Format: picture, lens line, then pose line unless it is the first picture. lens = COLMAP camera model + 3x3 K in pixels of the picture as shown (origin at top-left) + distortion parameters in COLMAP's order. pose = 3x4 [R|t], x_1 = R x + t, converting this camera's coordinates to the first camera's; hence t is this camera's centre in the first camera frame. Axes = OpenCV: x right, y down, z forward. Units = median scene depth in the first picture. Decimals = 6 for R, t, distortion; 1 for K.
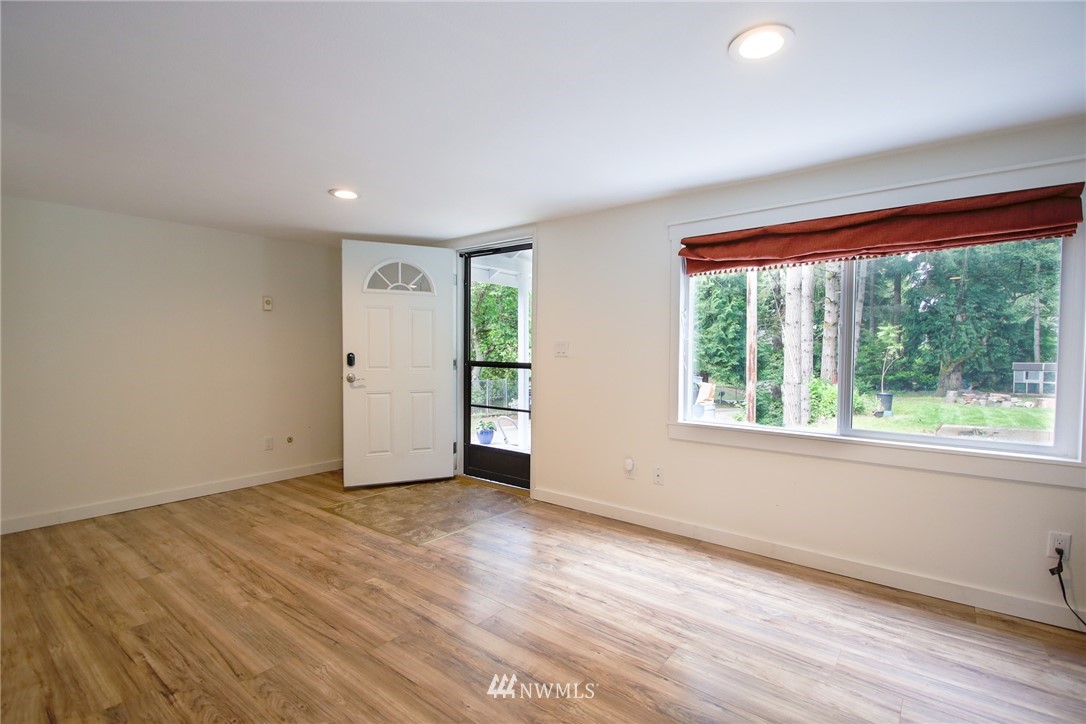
lens RADIAL K [[504.2, 0, 551.0], [0, 504.2, 366.3], [0, 0, 1]] dist [0.000307, -0.006288]
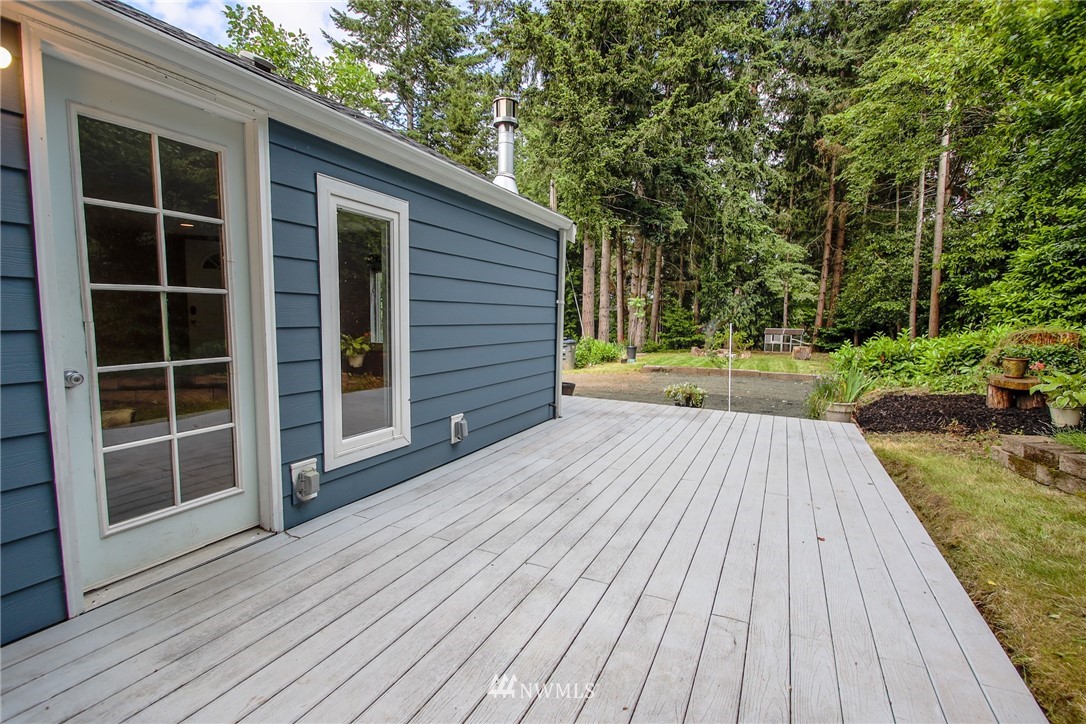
lens RADIAL K [[504.2, 0, 548.6], [0, 504.2, 364.3], [0, 0, 1]] dist [0.000307, -0.006288]
pose [[0.973139, -0.002982, 0.230200, 0.533888], [-0.012635, 0.997717, 0.066334, 0.057803], [-0.229872, -0.067460, 0.970880, -1.324952]]
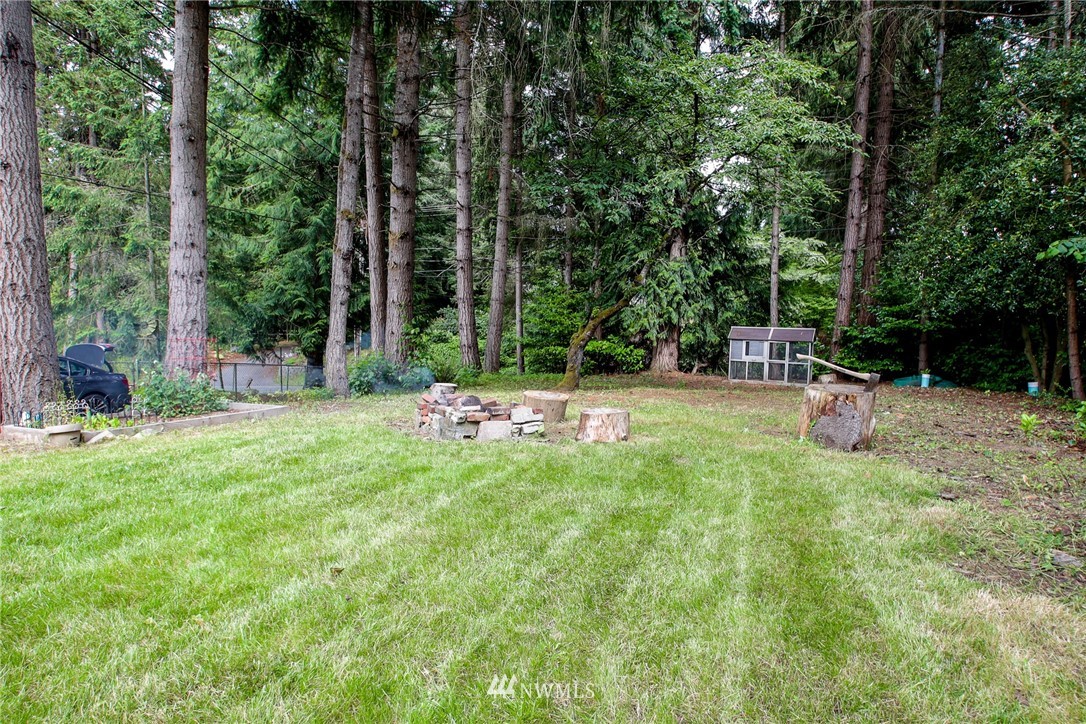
lens RADIAL K [[670.6, 0, 548.3], [0, 670.6, 362.8], [0, 0, 1]] dist [-0.007201, -0.000391]
pose [[0.941177, 0.003698, 0.337894, 3.932029], [-0.016479, 0.999253, 0.034965, 0.094197], [-0.337512, -0.038477, 0.940535, 2.956871]]
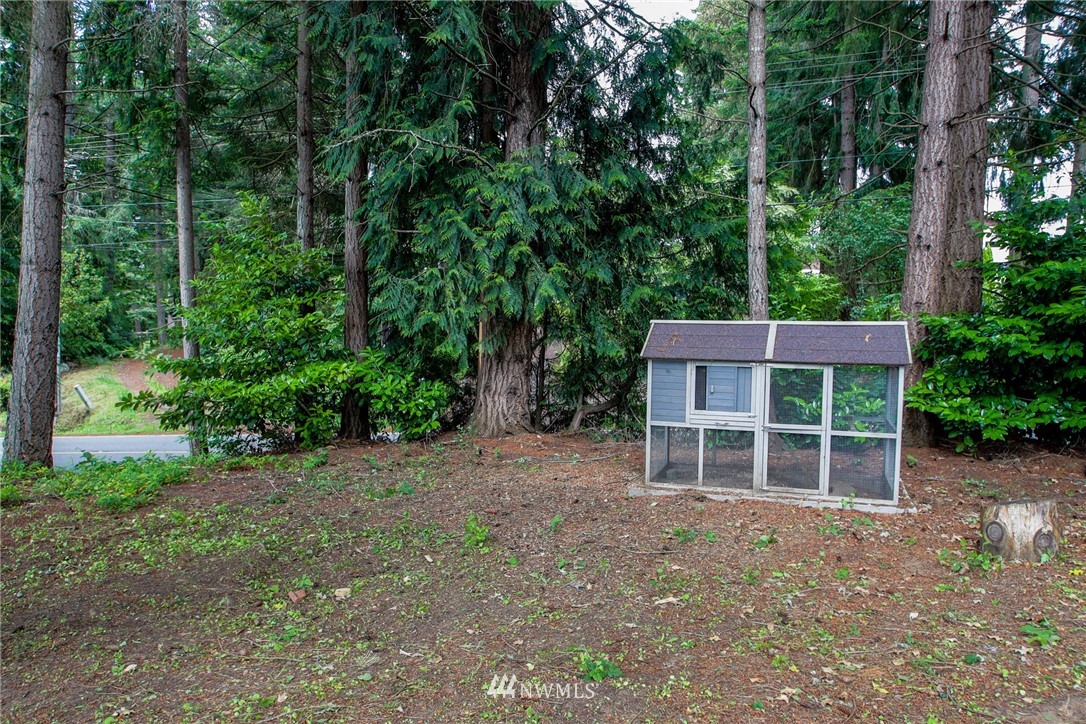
lens RADIAL K [[785.2, 0, 540.4], [0, 785.2, 360.3], [0, 0, 1]] dist [-0.000263, -0.000513]
pose [[0.896518, -0.015080, 0.442750, 6.337521], [0.005281, 0.999713, 0.023356, 0.009826], [-0.442975, -0.018601, 0.896341, 6.343066]]
